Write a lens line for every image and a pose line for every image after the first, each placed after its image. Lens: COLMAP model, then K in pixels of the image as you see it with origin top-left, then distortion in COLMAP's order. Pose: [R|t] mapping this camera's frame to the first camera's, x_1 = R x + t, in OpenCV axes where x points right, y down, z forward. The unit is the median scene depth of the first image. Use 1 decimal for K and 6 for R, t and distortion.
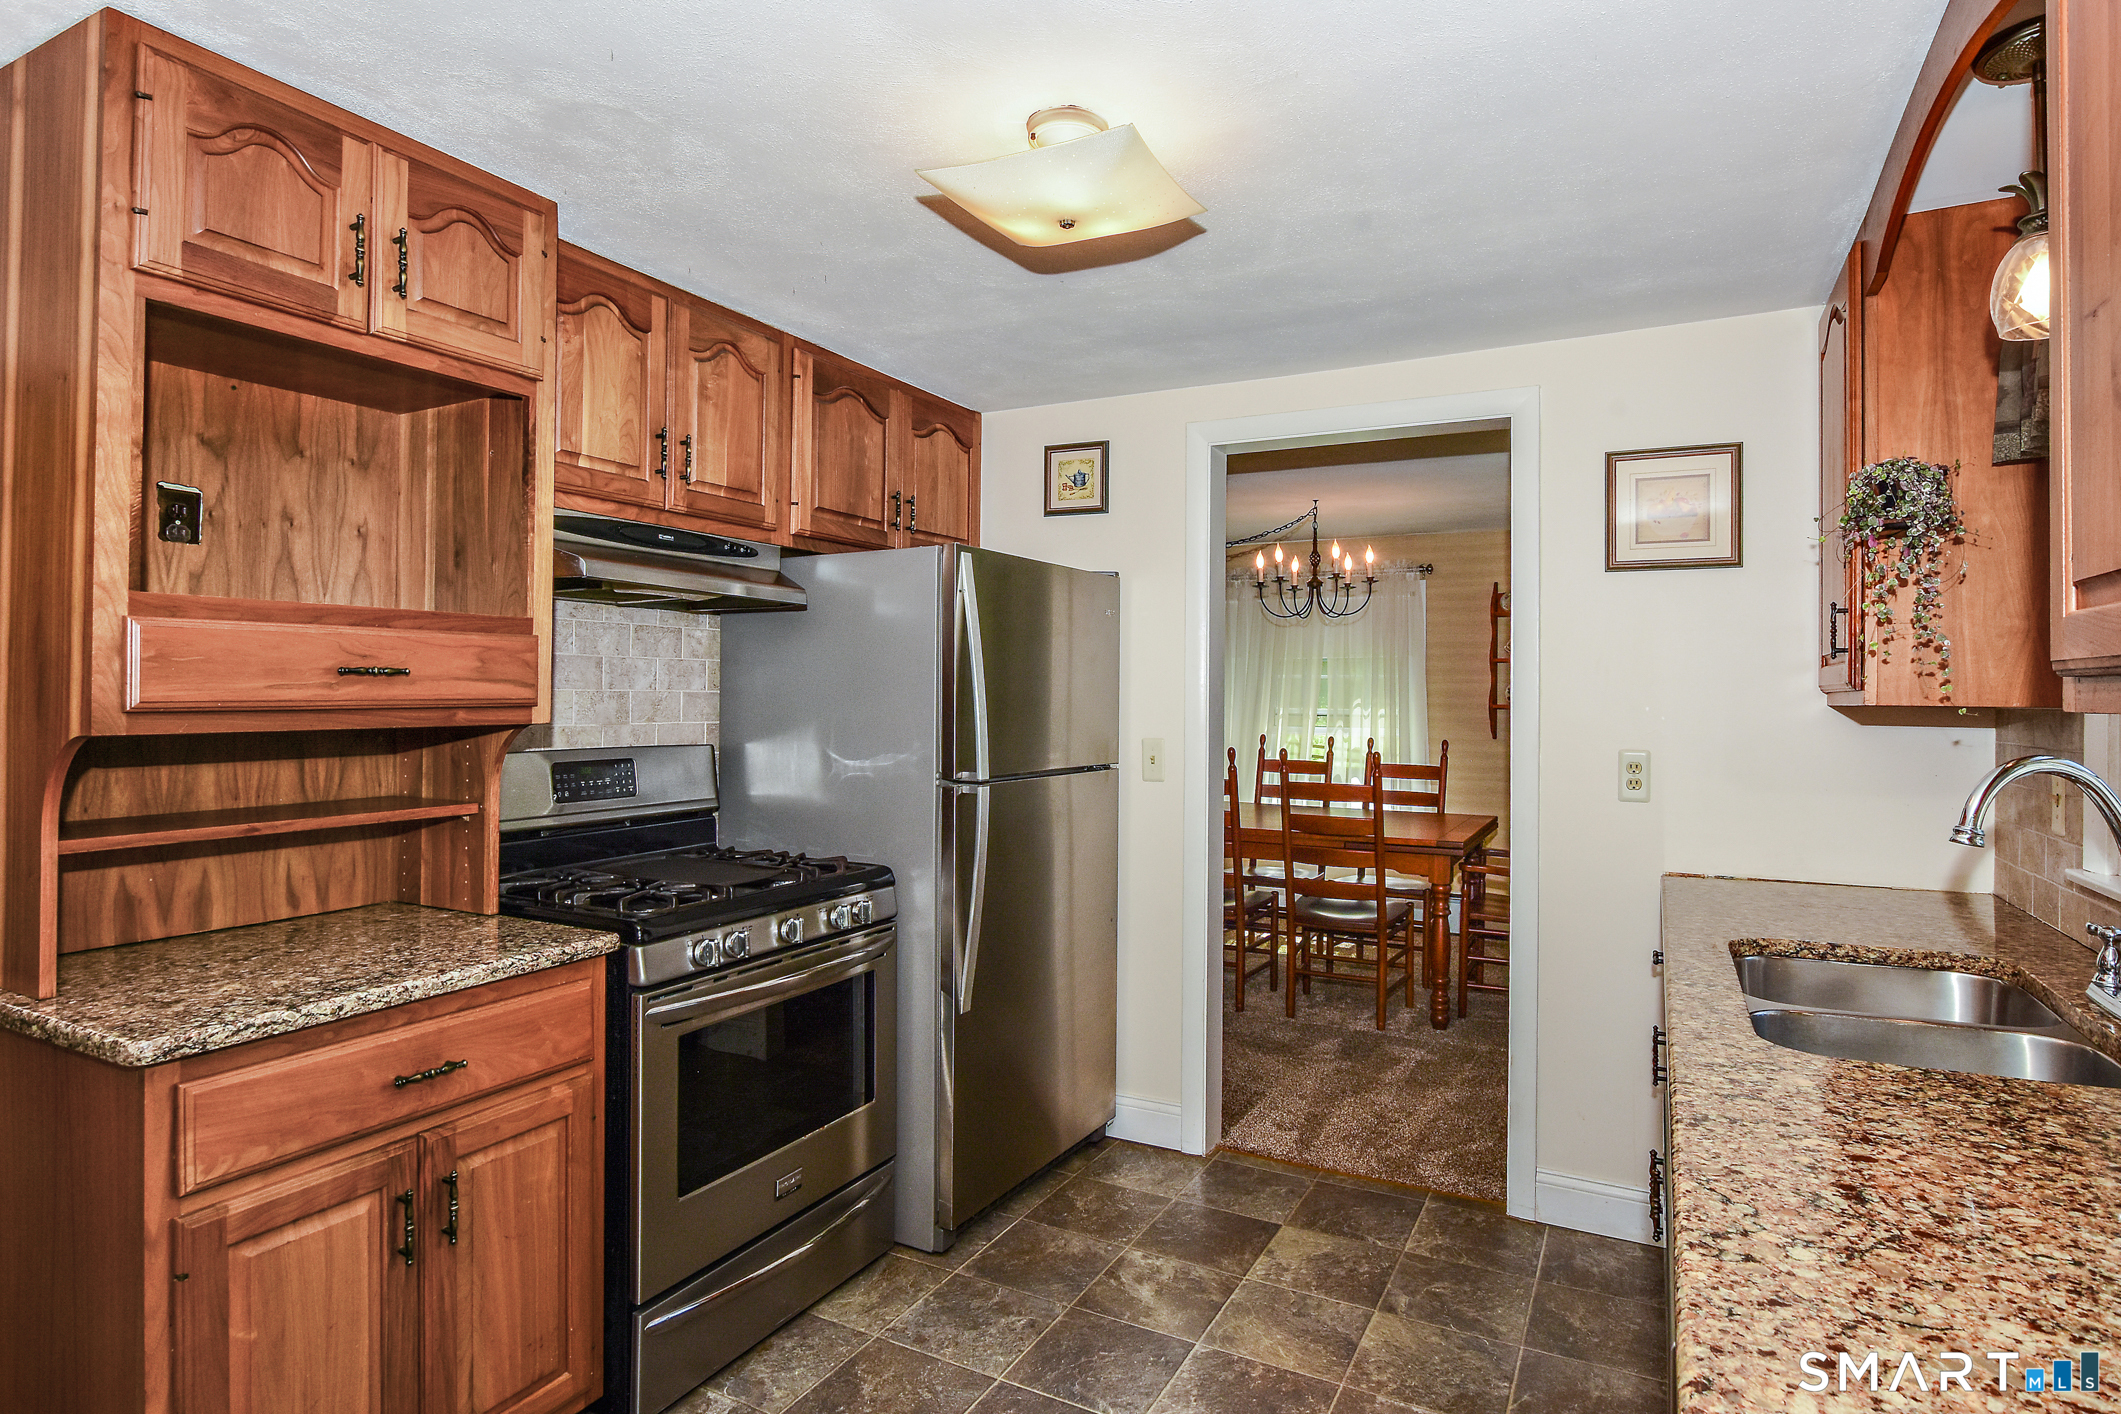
lens RADIAL K [[1142.6, 0, 1060.5], [0, 1142.6, 707.0], [0, 0, 1]] dist [-0.018964, 0.000971]
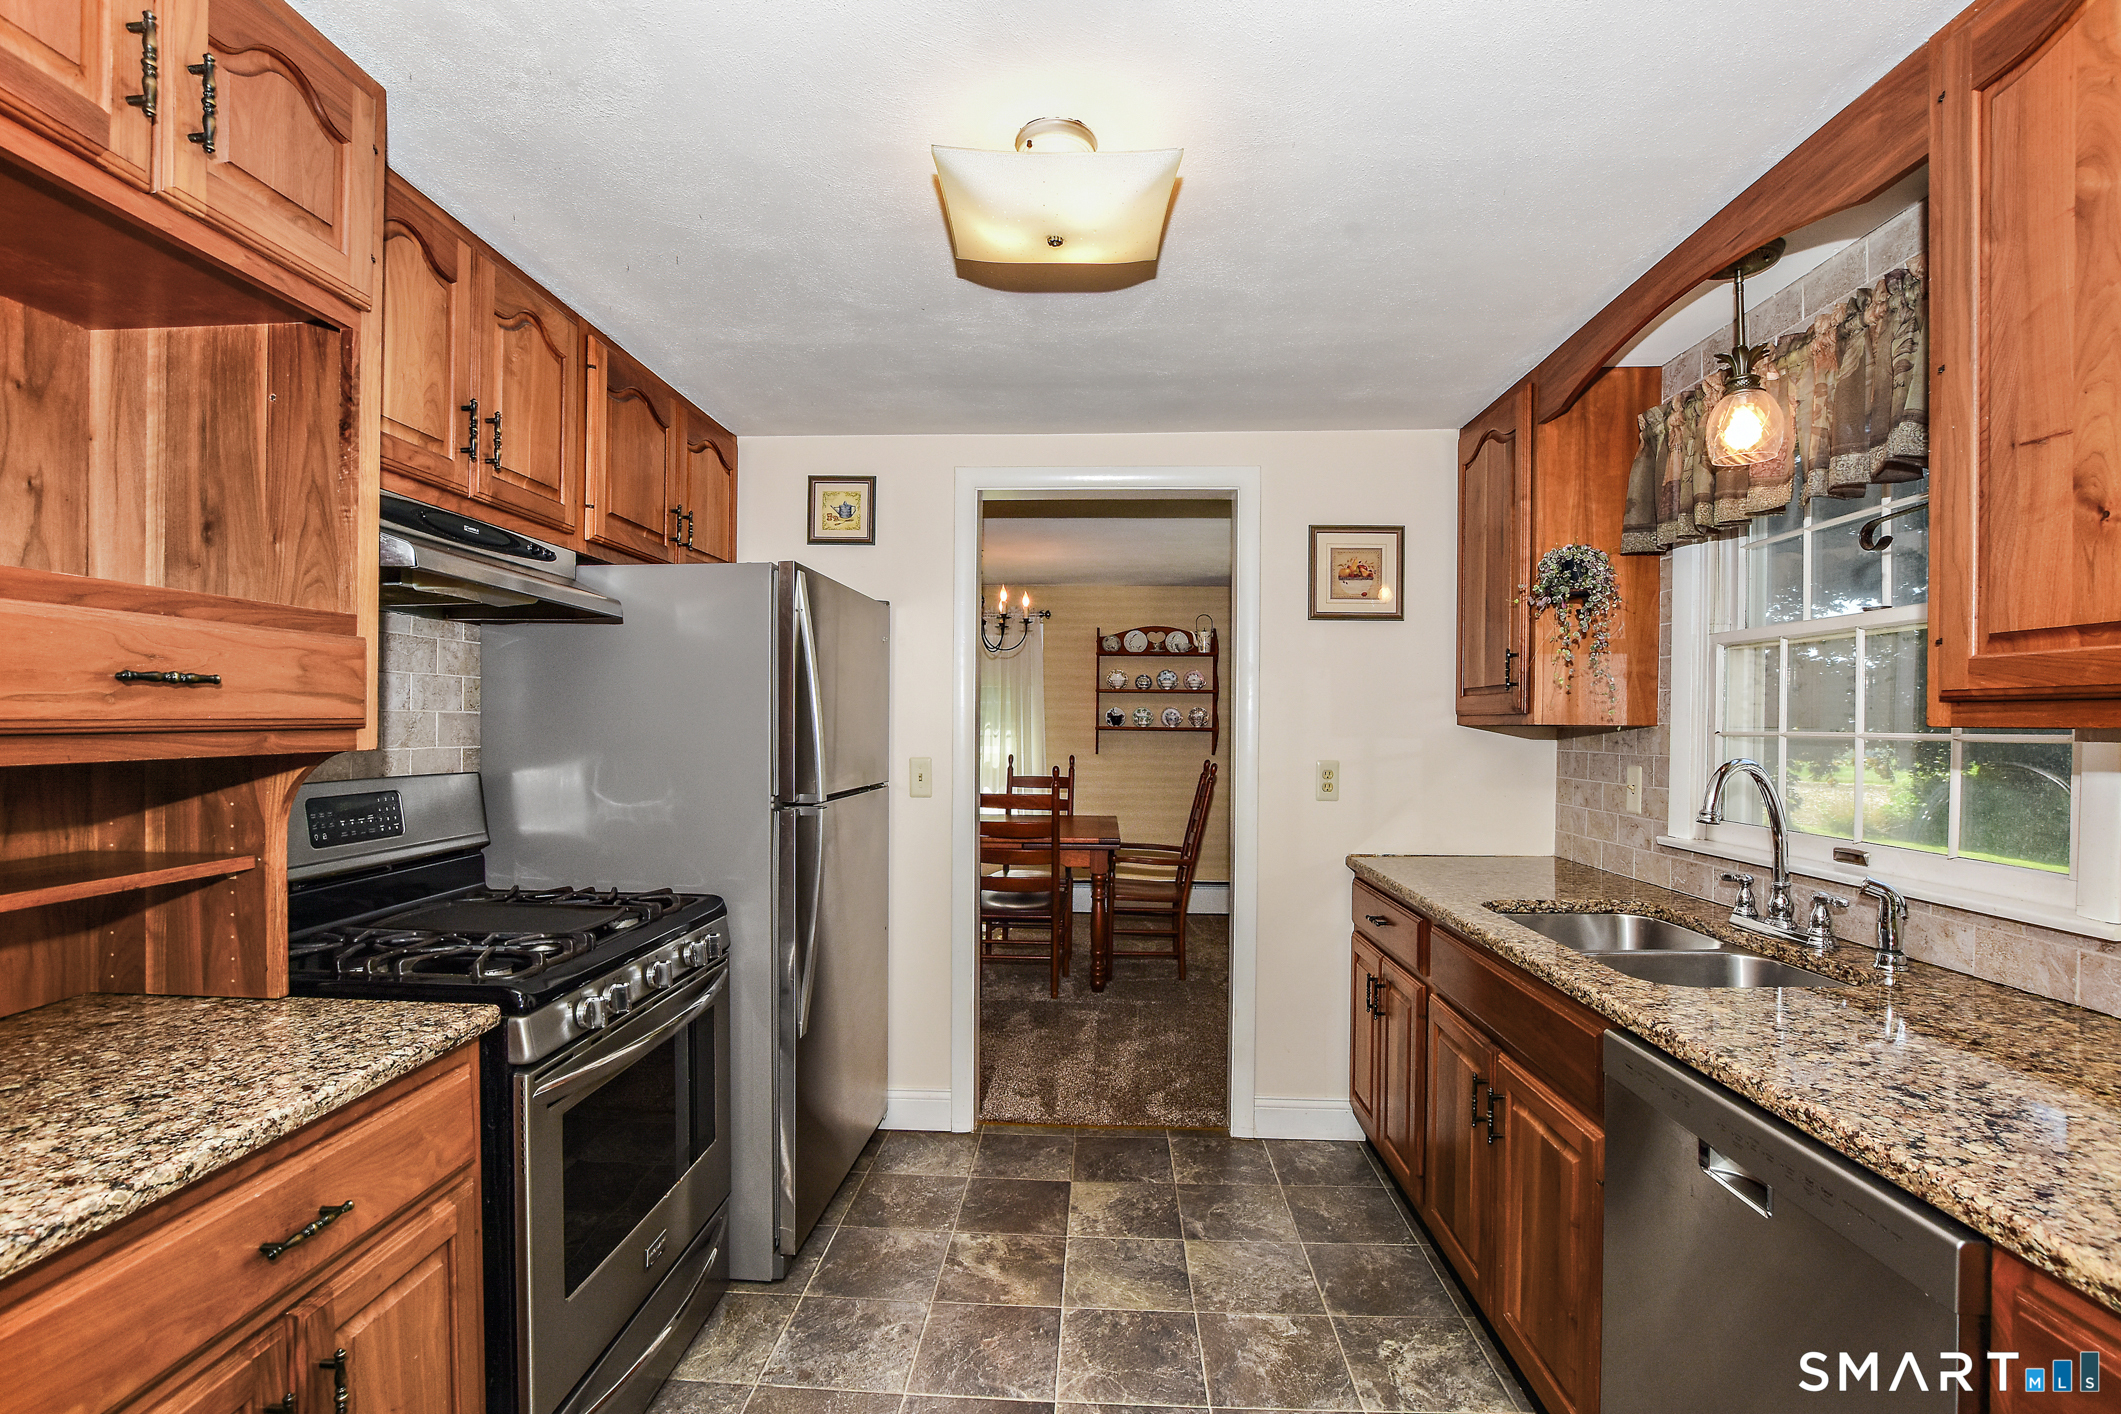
lens RADIAL K [[957.0, 0, 1057.7], [0, 957.0, 749.3], [0, 0, 1]] dist [-0.033015, 0.005500]
pose [[0.904163, -0.012290, 0.427012, -0.271717], [0.003732, 0.999775, 0.020872, 0.002021], [-0.427172, -0.017278, 0.904005, 0.186885]]
